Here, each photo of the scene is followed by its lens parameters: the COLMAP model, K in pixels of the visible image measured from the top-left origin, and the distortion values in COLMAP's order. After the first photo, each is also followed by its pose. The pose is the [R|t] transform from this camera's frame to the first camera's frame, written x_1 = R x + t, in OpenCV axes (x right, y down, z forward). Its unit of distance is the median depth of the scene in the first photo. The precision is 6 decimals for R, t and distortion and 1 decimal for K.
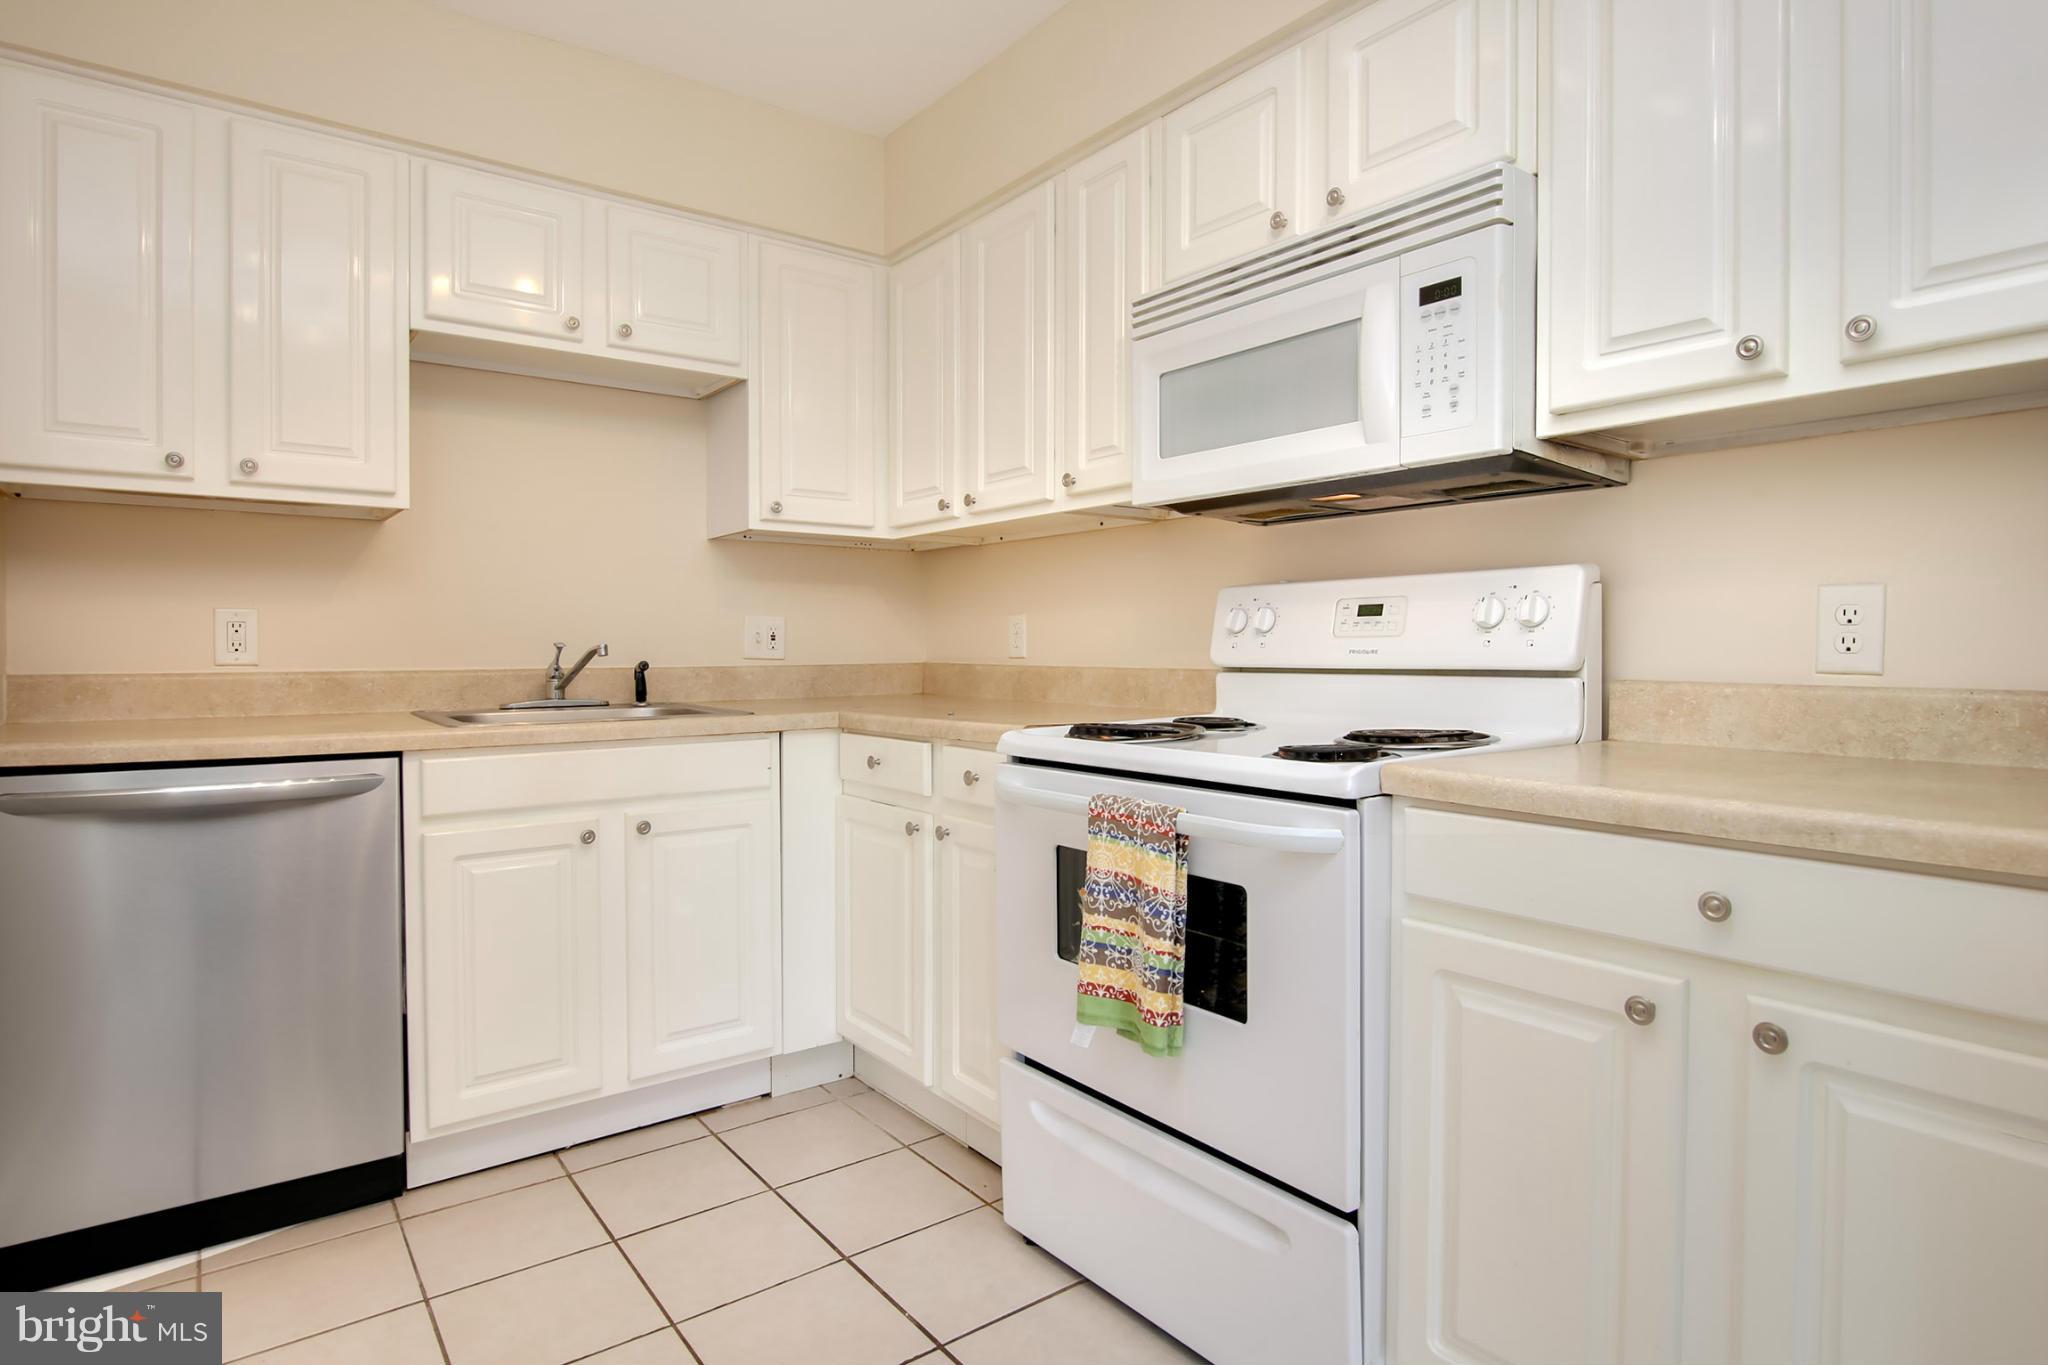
lens RADIAL K [[1097.0, 0, 1023.1], [0, 1097.0, 675.0], [0, 0, 1]] dist [-0.020137, -0.000493]
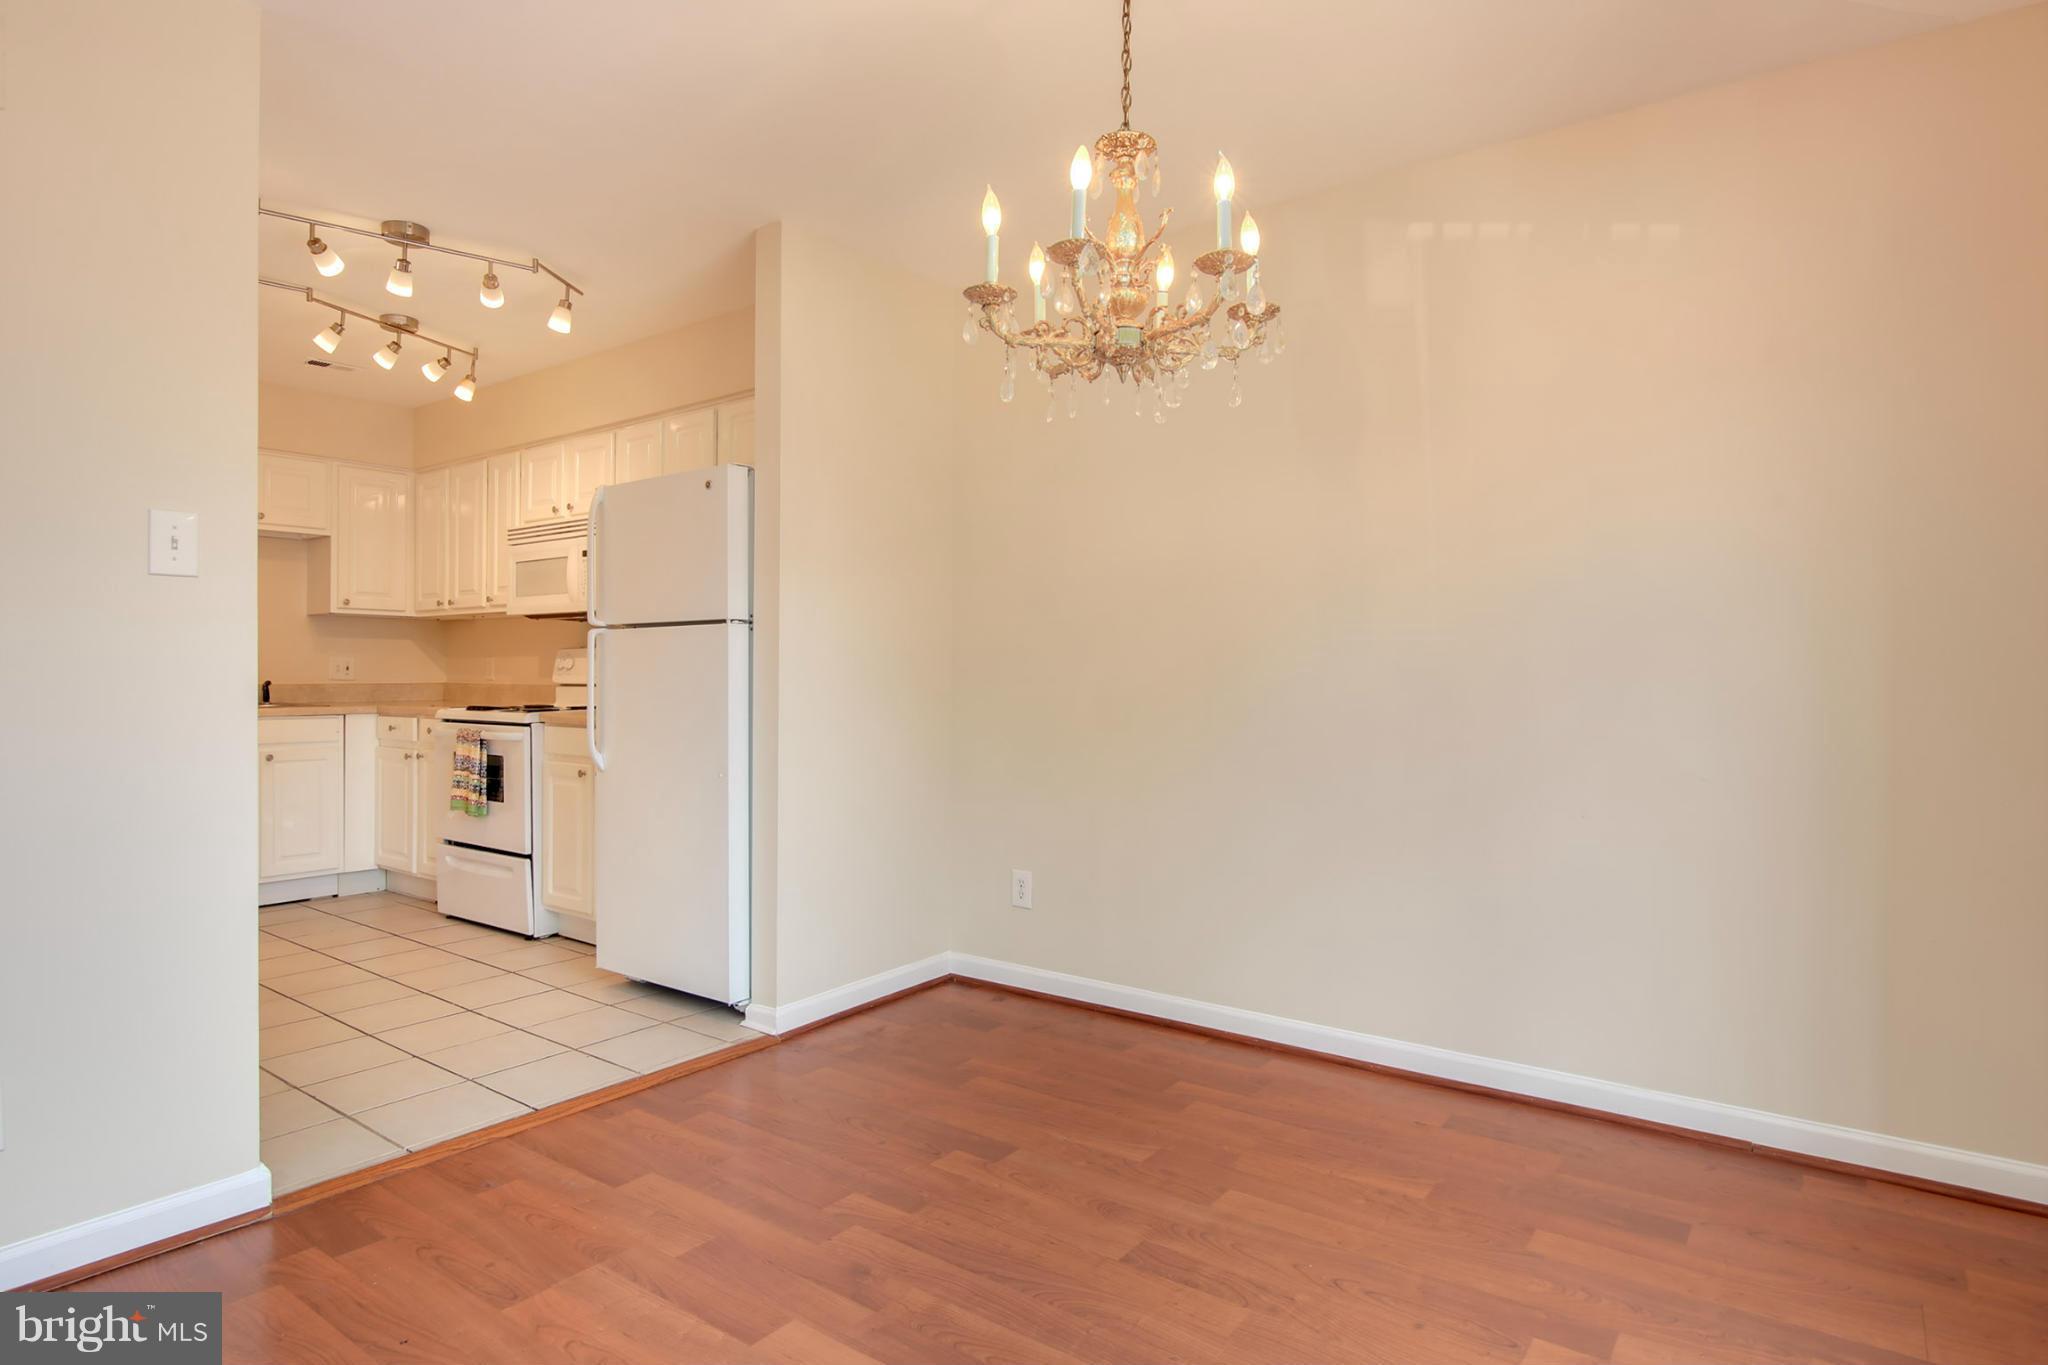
lens RADIAL K [[1097.0, 0, 1023.1], [0, 1097.0, 675.0], [0, 0, 1]] dist [-0.020137, -0.000493]
pose [[0.958192, 0.004200, 0.286094, 0.505997], [0.002158, 0.999758, -0.021904, 0.029428], [-0.286116, 0.021606, 0.957951, -1.615480]]
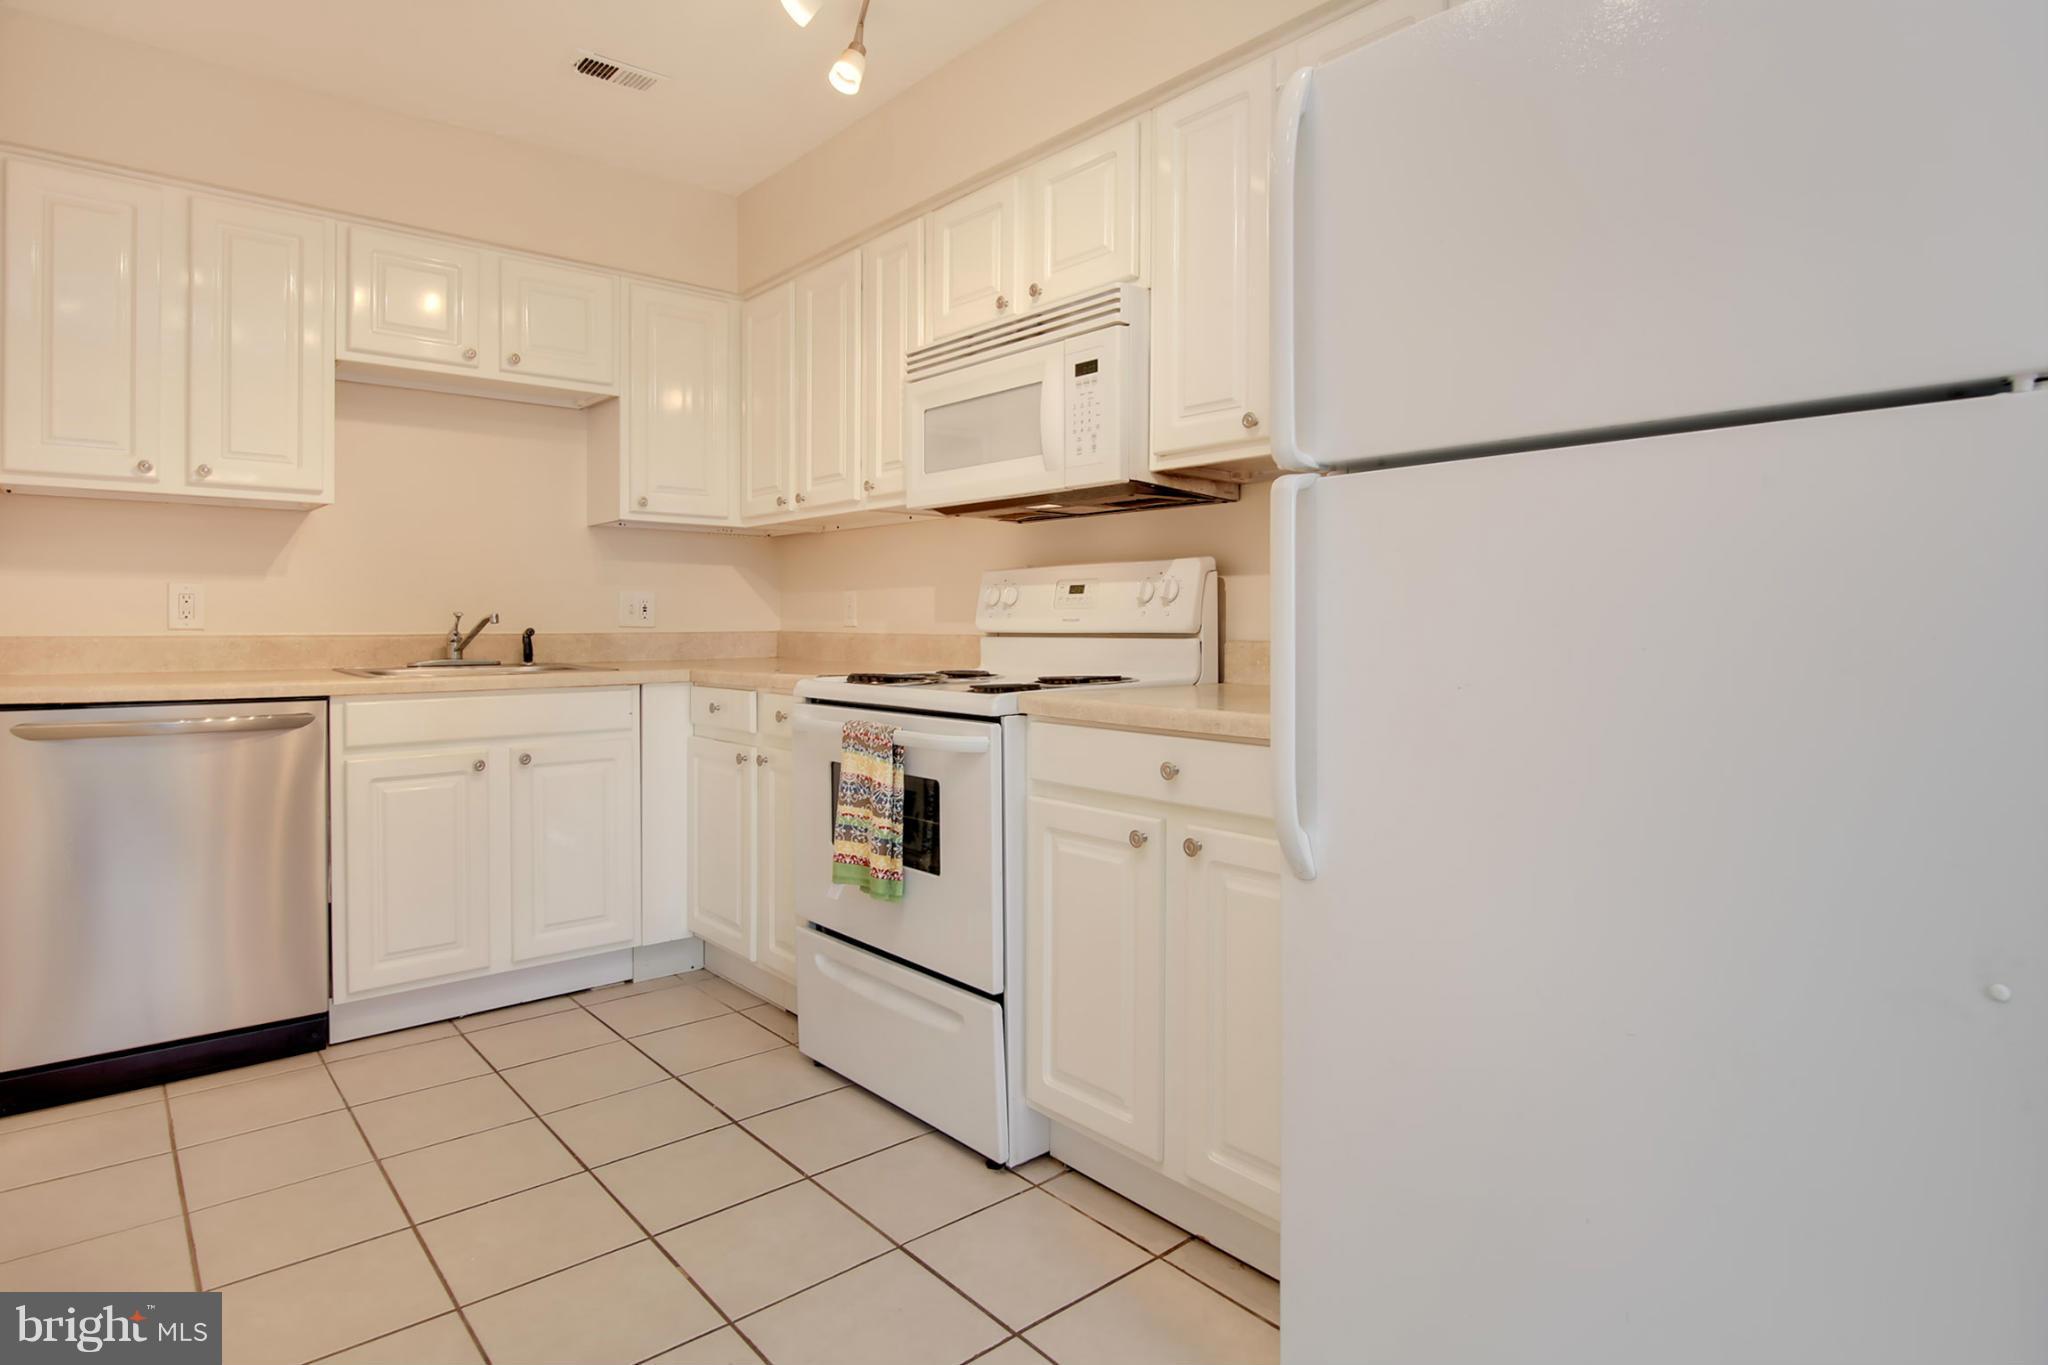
lens RADIAL K [[1109.0, 0, 1026.1], [0, 1109.0, 639.0], [0, 0, 1]] dist [-0.021734, -0.000561]
pose [[0.997677, 0.001461, 0.068104, 0.155655], [-0.000805, 0.999953, -0.009659, 0.014500], [-0.068115, 0.009582, 0.997631, -0.337971]]
